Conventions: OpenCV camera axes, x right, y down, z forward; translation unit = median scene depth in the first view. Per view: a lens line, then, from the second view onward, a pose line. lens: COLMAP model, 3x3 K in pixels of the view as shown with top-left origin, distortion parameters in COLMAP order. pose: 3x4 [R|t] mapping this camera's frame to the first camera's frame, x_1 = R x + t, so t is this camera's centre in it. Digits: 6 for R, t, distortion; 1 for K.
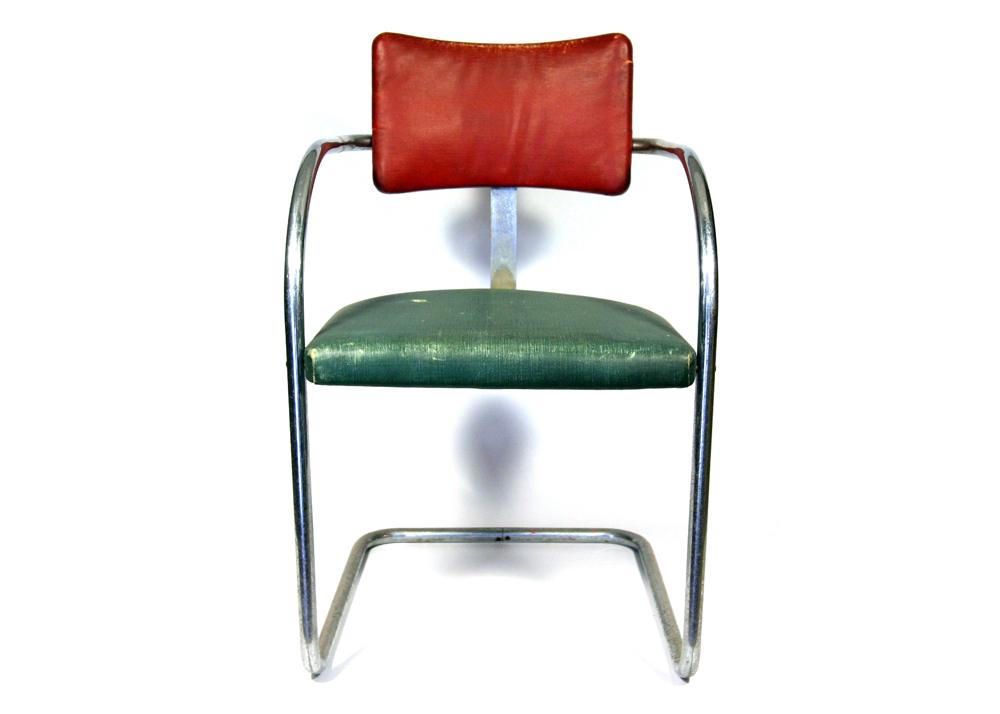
lens RADIAL K [[1089.1, 0, 501.5], [0, 1089.1, 355.5], [0, 0, 1]] dist [-0.109915, 0.000000]
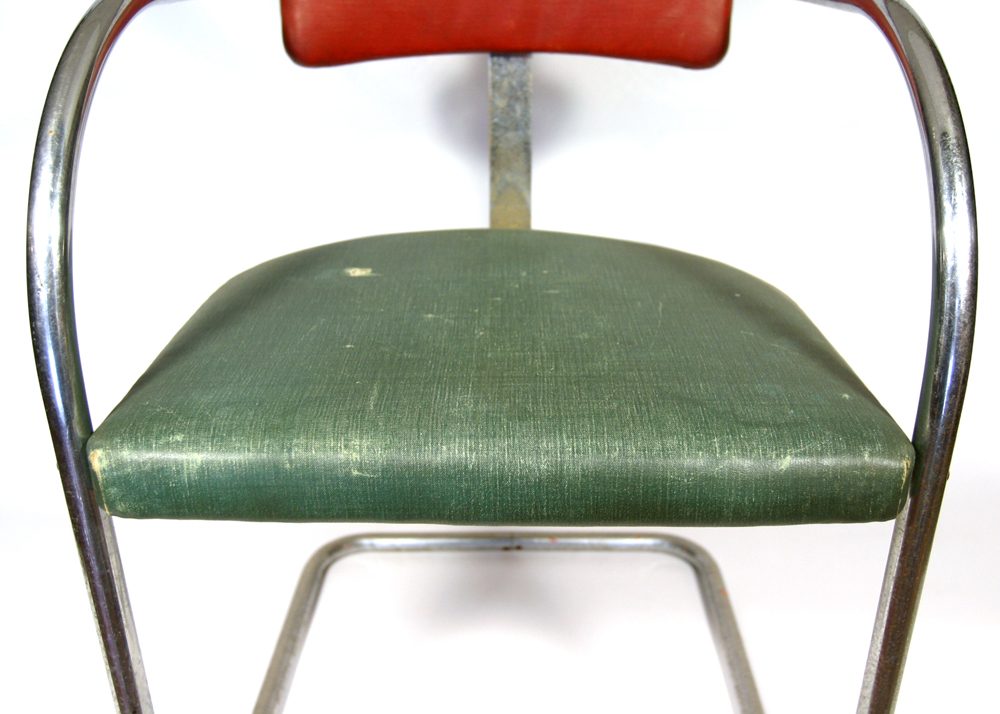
lens RADIAL K [[955.5, 0, 506.3], [0, 955.5, 353.4], [0, 0, 1]] dist [-0.061914, 0.000000]
pose [[0.999946, -0.002658, -0.010084, 0.006165], [0.004526, 0.981762, 0.190061, -0.121047], [0.009395, -0.190097, 0.981720, 0.603723]]
